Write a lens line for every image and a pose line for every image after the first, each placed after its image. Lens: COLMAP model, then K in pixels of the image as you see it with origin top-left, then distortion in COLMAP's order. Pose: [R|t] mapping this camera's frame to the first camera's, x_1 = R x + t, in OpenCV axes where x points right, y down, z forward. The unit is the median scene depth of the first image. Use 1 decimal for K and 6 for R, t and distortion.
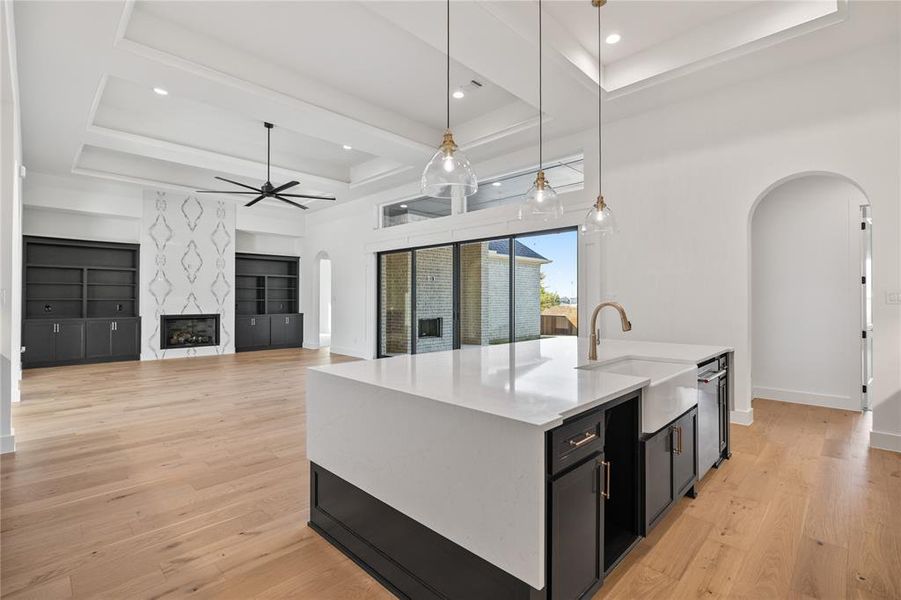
lens RADIAL K [[408.9, 0, 444.0], [0, 408.9, 301.1], [0, 0, 1]] dist [-0.003213, 0.002509]
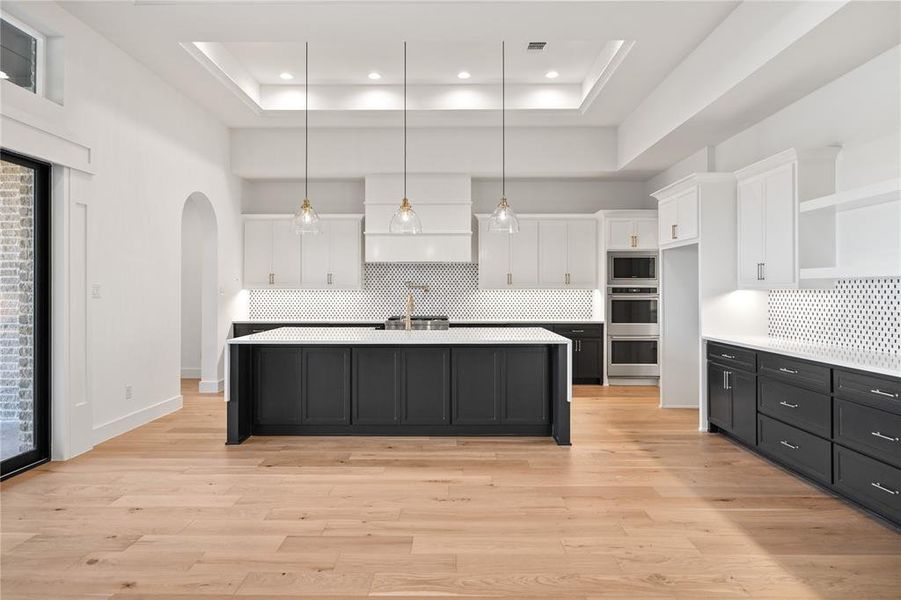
lens RADIAL K [[526.8, 0, 445.1], [0, 526.8, 292.3], [0, 0, 1]] dist [-0.002040, -0.001967]
pose [[-0.694158, -0.006067, 0.719797, -0.369689], [0.005673, 0.999887, 0.013898, -0.008727], [-0.719800, 0.013731, -0.694045, 0.704688]]
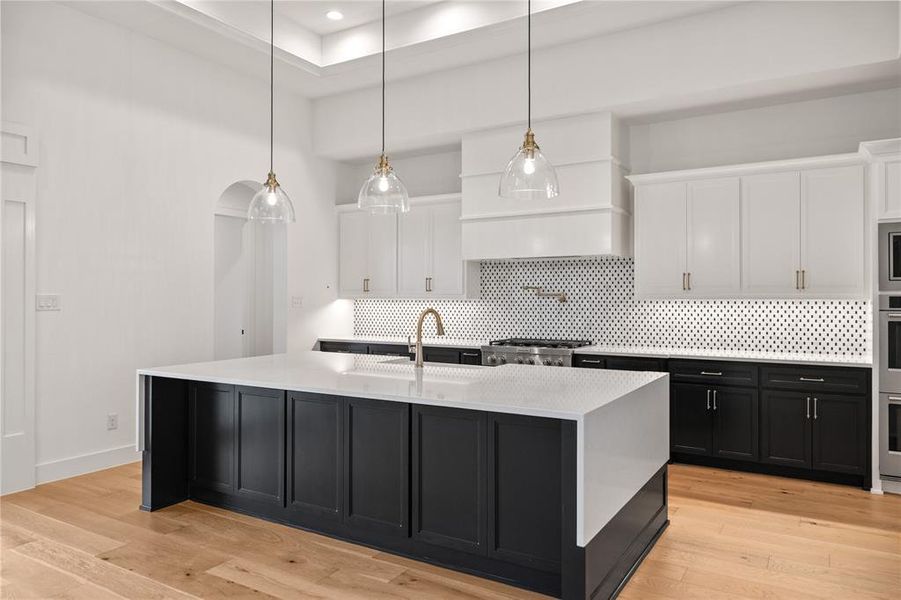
lens RADIAL K [[616.9, 0, 449.5], [0, 616.9, 294.6], [0, 0, 1]] dist [0.000163, 0.000409]
pose [[-0.230809, -0.000078, 0.972999, -0.343600], [0.010684, 0.999940, 0.002614, -0.009521], [-0.972940, 0.010999, -0.230795, 0.388080]]
